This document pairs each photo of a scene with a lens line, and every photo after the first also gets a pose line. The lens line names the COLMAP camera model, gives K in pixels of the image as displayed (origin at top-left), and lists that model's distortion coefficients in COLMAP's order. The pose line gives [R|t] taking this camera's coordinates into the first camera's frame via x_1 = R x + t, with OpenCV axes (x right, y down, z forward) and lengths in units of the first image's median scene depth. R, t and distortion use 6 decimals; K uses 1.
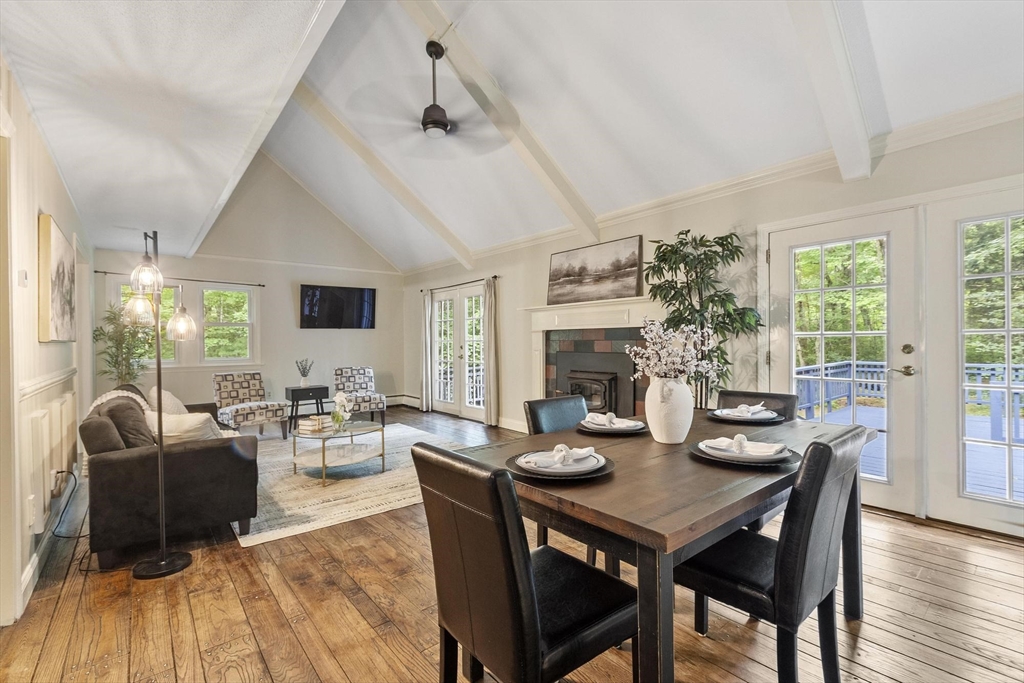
lens RADIAL K [[456.3, 0, 509.4], [0, 456.3, 339.4], [0, 0, 1]] dist [0.002381, 0.000063]
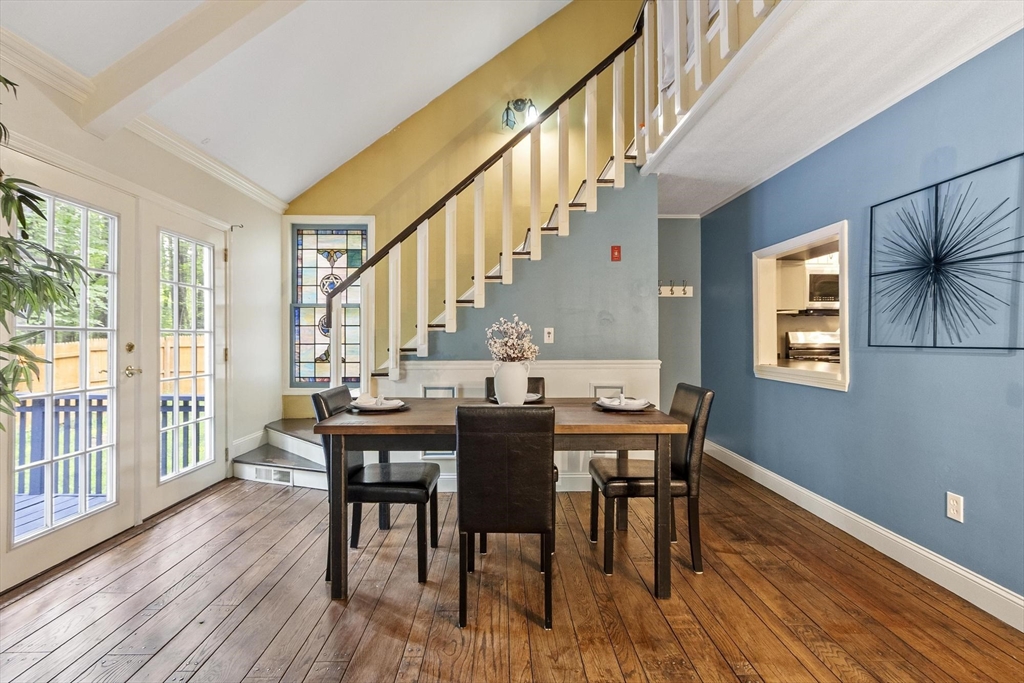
lens RADIAL K [[471.8, 0, 504.3], [0, 471.8, 335.3], [0, 0, 1]] dist [0.000124, 0.000303]
pose [[-0.768893, 0.018845, 0.639100, -0.190379], [0.006871, 0.999751, -0.021213, 0.012304], [-0.639341, -0.011920, -0.768831, 0.741374]]
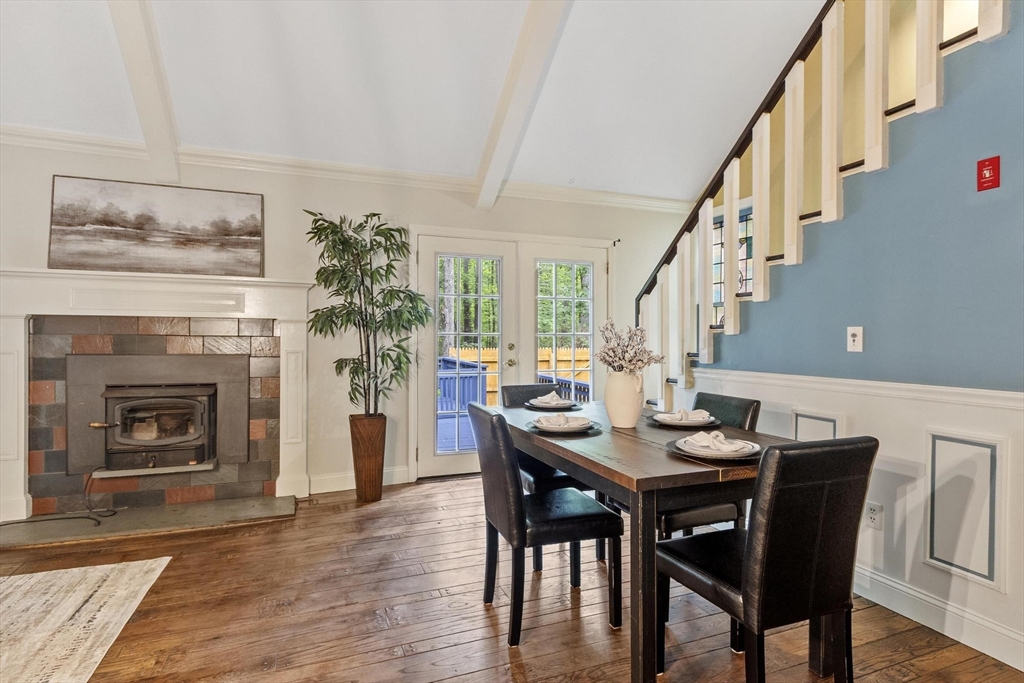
lens RADIAL K [[525.3, 0, 512.6], [0, 525.3, 342.8], [0, 0, 1]] dist [-0.002921, 0.000206]
pose [[0.317580, 0.004762, 0.948219, -0.347610], [-0.013899, 0.999903, -0.000367, 0.005987], [-0.948130, -0.013063, 0.317616, 0.301557]]
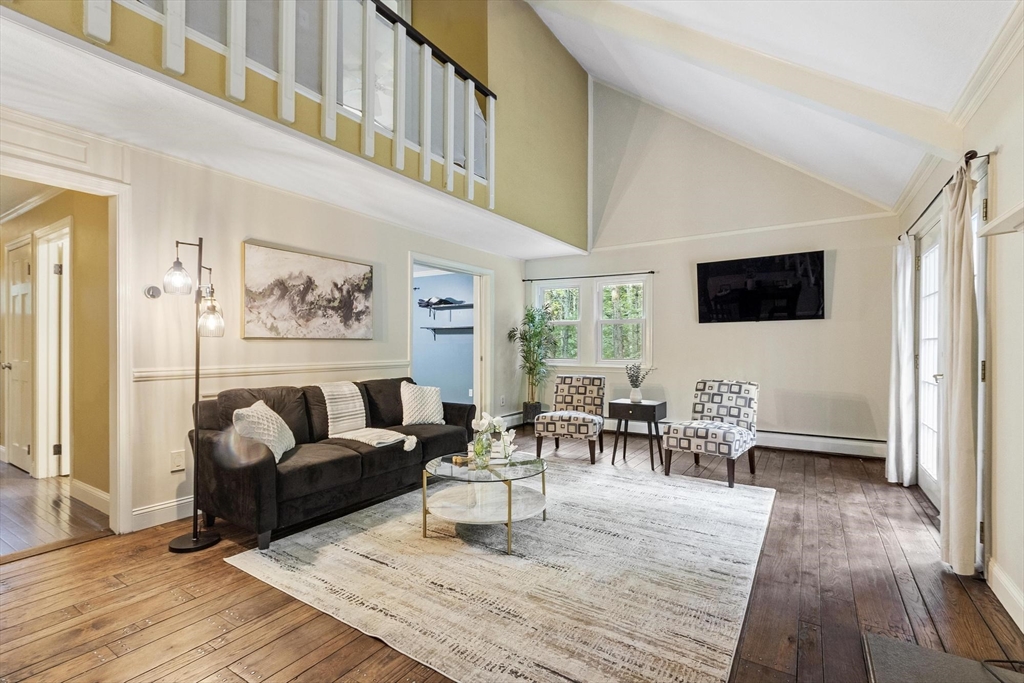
lens RADIAL K [[475.2, 0, 512.0], [0, 475.2, 341.5], [0, 0, 1]] dist [-0.000158, -0.000209]
pose [[0.293795, -0.000434, -0.955868, 0.265822], [0.000833, 1.000000, -0.000198, 0.008328], [0.955868, -0.000738, 0.293796, 0.674173]]
